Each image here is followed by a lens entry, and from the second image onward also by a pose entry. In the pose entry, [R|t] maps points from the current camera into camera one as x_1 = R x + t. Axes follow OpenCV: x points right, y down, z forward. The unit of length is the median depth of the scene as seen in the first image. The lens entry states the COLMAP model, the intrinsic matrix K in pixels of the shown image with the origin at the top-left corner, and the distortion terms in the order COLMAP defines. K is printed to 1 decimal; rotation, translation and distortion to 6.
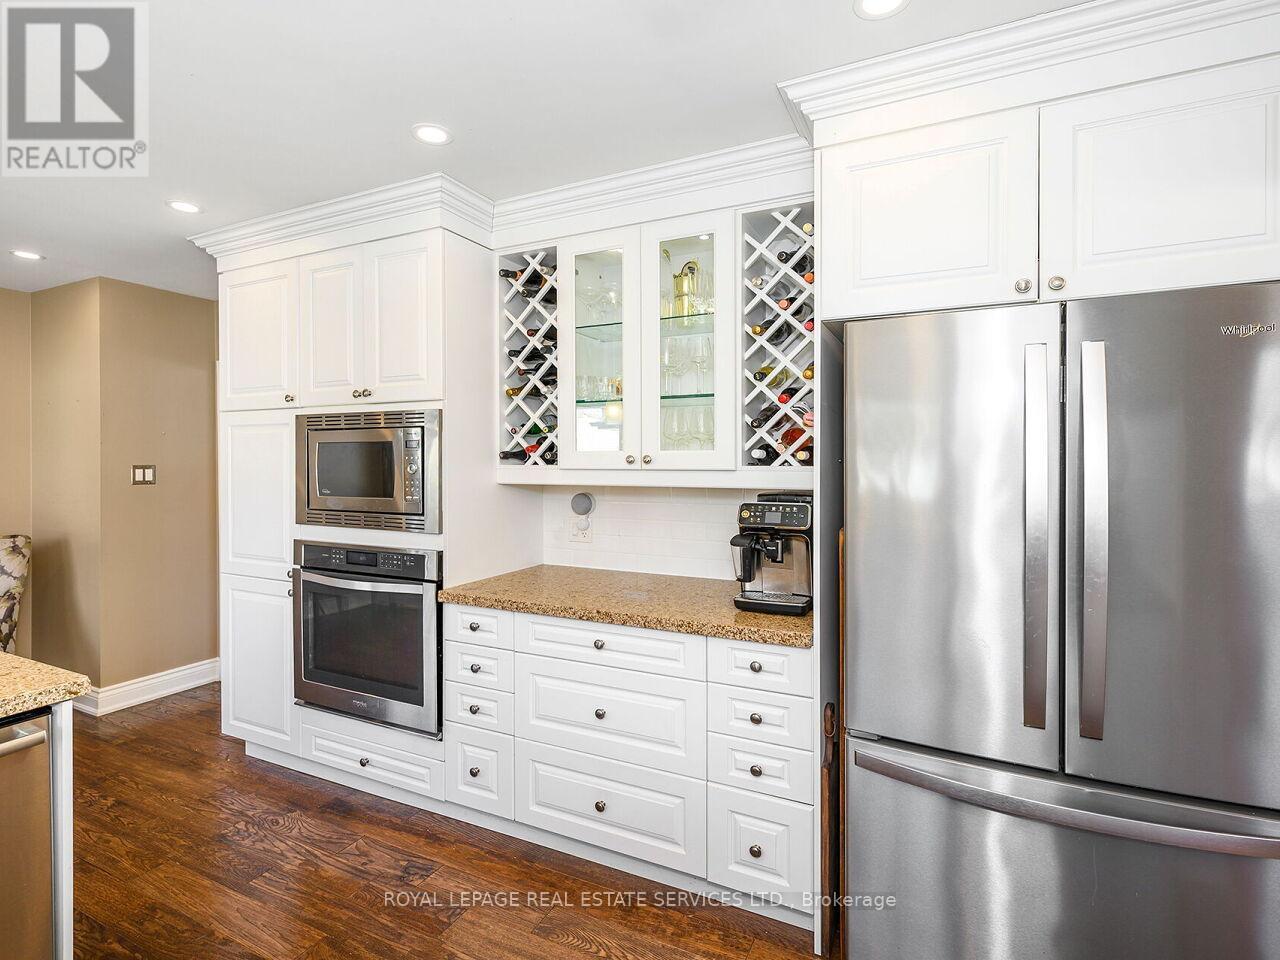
lens RADIAL K [[585.8, 0, 640.4], [0, 585.8, 472.3], [0, 0, 1]] dist [-0.000912, -0.000023]
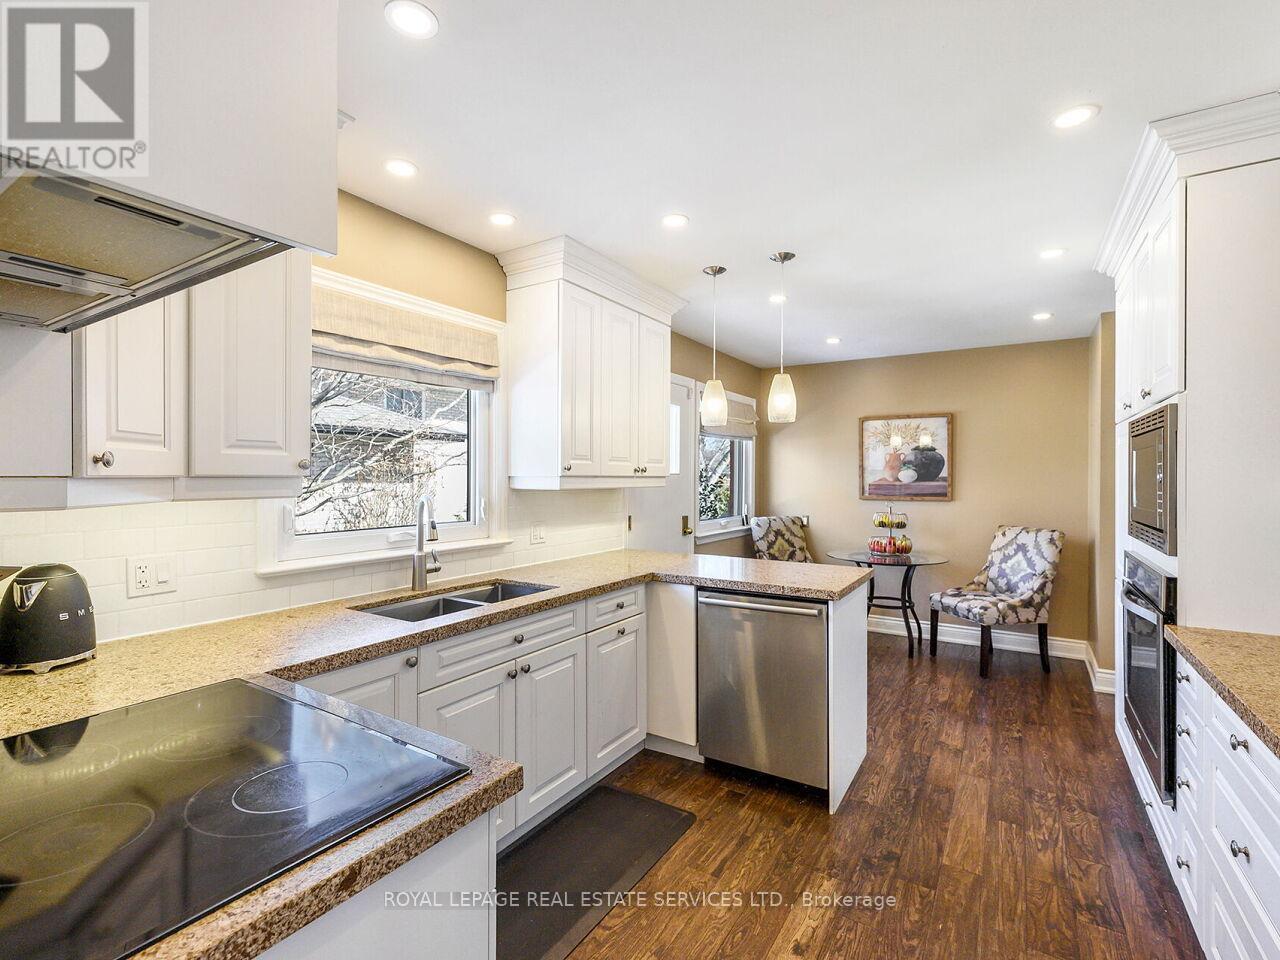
lens RADIAL K [[594.7, 0, 636.1], [0, 594.7, 483.7], [0, 0, 1]] dist [0.014454, 0.000463]
pose [[-0.107591, 0.001160, -0.994195, 0.499886], [-0.005054, 0.999986, 0.001714, 0.009645], [0.994182, 0.005209, -0.107583, 0.305165]]
